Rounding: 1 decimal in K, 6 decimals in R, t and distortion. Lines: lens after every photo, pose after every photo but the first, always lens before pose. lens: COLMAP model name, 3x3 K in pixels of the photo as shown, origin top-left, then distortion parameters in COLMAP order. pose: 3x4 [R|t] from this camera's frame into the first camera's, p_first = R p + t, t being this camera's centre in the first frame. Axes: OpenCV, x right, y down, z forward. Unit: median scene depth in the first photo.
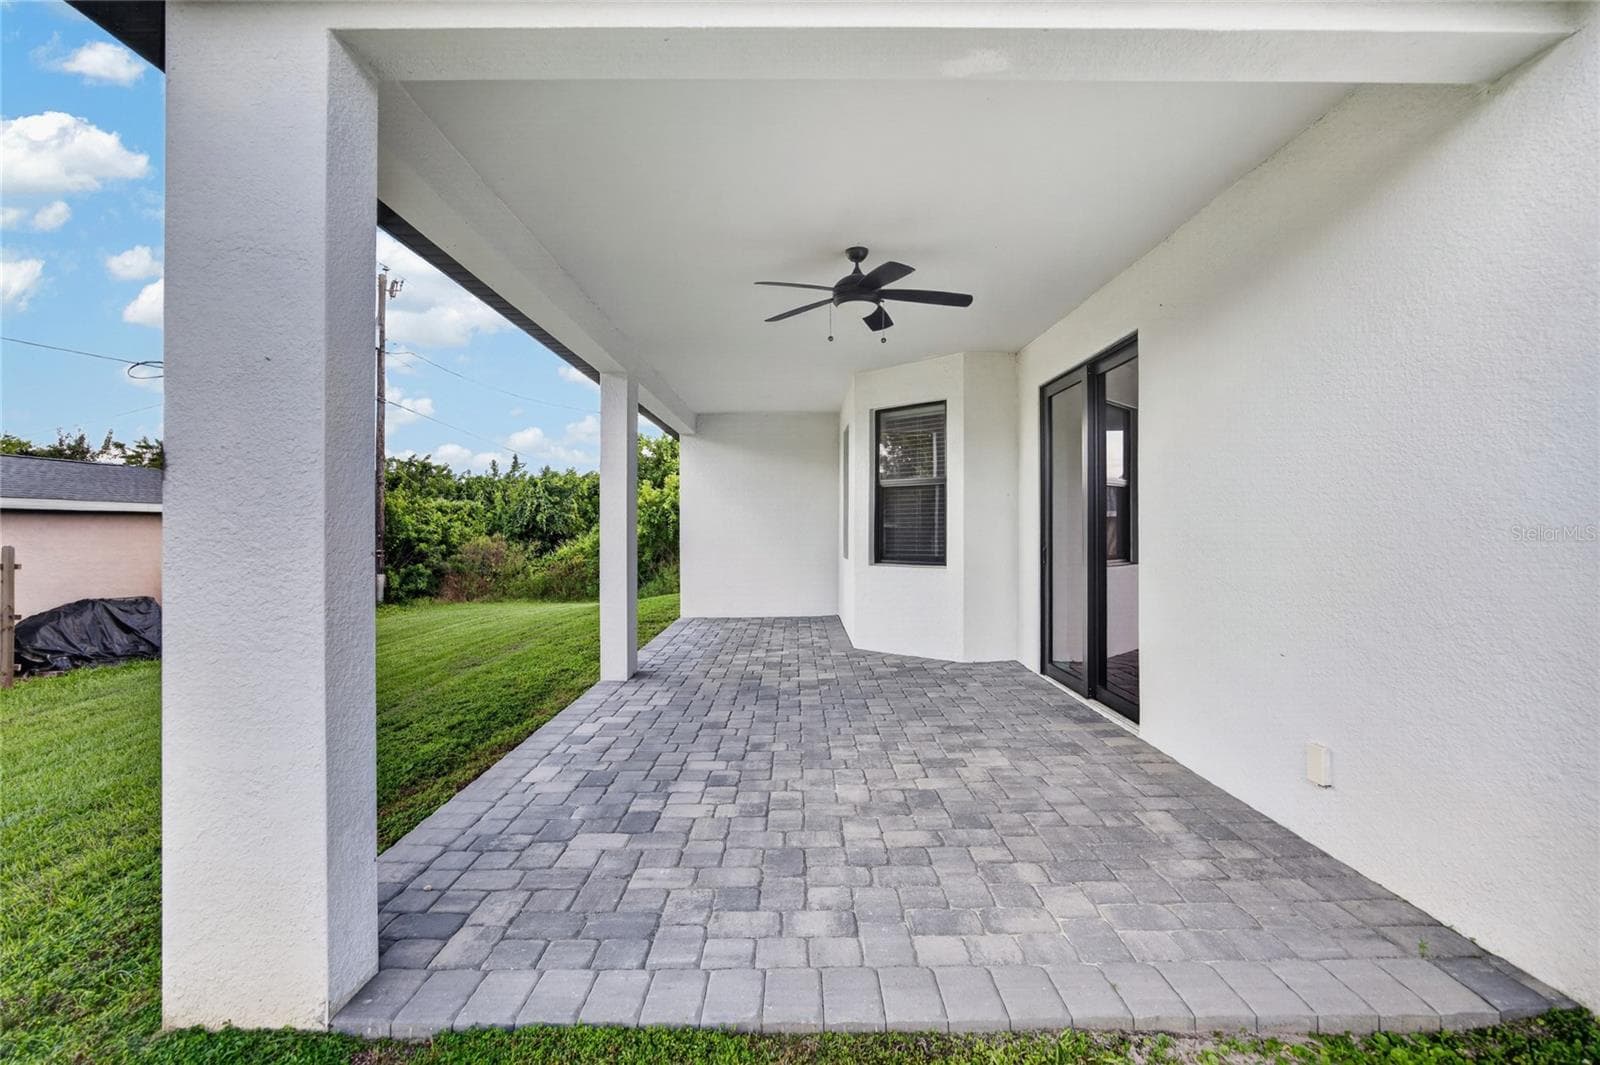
lens RADIAL K [[768.3, 0, 799.8], [0, 768.3, 522.0], [0, 0, 1]] dist [0.001886, 0.000577]
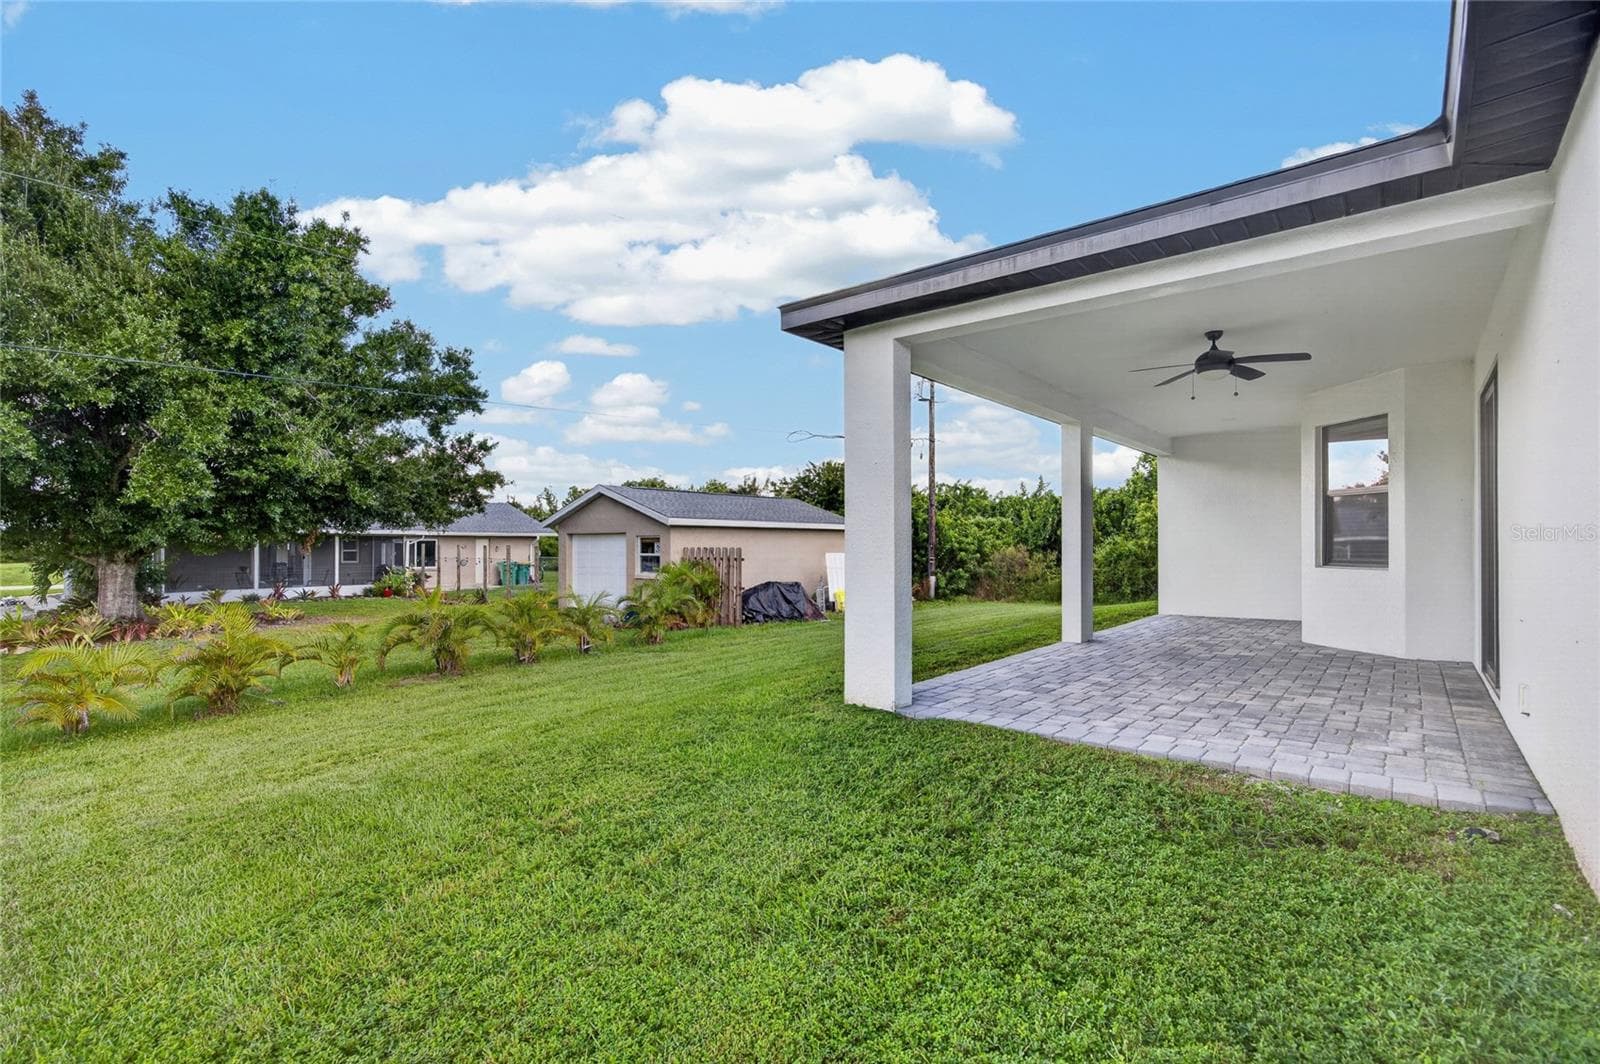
lens RADIAL K [[756.9, 0, 800.0], [0, 756.9, 532.0], [0, 0, 1]] dist [-0.001025, -0.000233]
pose [[0.778267, -0.006227, -0.627902, 0.074998], [0.001027, 0.999962, -0.008644, 0.005475], [0.627932, 0.006082, 0.778244, -0.119951]]
